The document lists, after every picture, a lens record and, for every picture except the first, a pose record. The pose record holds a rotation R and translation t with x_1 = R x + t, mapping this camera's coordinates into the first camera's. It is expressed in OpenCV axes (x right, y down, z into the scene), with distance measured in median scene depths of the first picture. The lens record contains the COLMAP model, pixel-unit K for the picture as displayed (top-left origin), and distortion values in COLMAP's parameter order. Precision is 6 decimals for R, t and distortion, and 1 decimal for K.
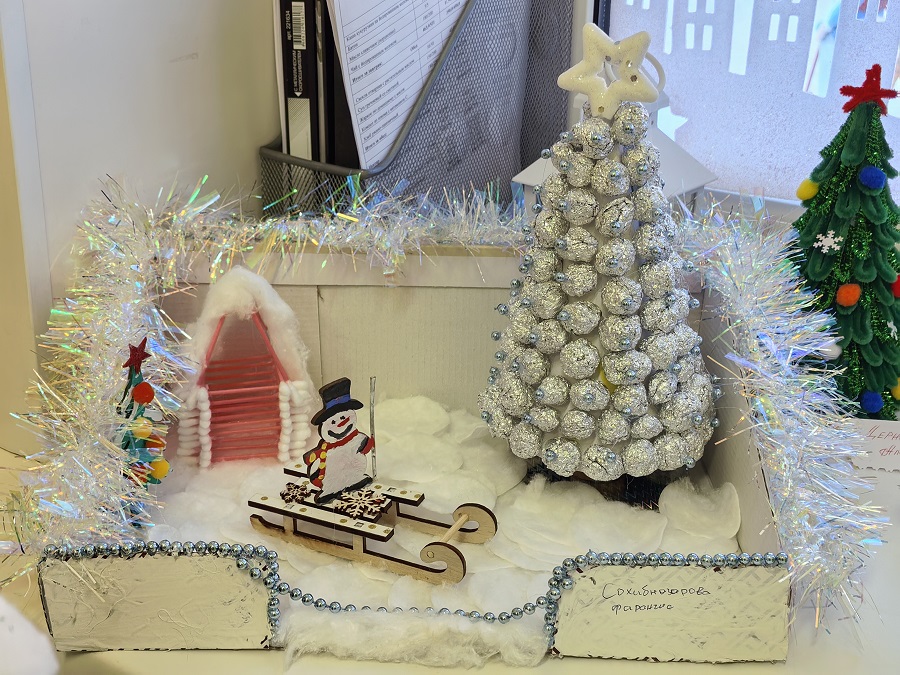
lens RADIAL K [[1189.4, 0, 455.1], [0, 1189.4, 335.6], [0, 0, 1]] dist [0.042636, 0.000000]
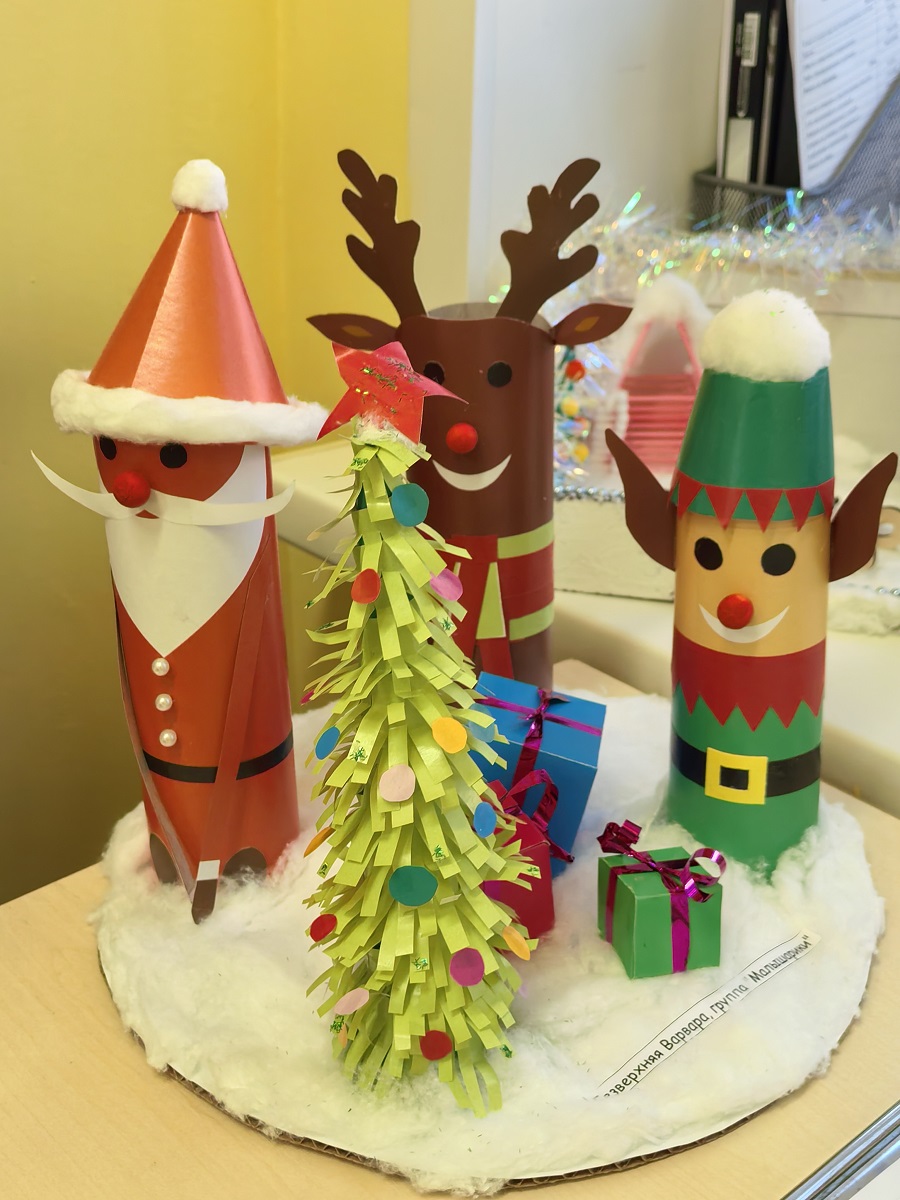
lens RADIAL K [[1585.9, 0, 444.2], [0, 1585.9, 597.3], [0, 0, 1]] dist [0.042636, 0.000000]
pose [[0.961702, 0.096464, -0.256561, 0.004363], [-0.092392, 0.995332, 0.027905, 0.175254], [0.258055, -0.003133, 0.966125, -0.305672]]
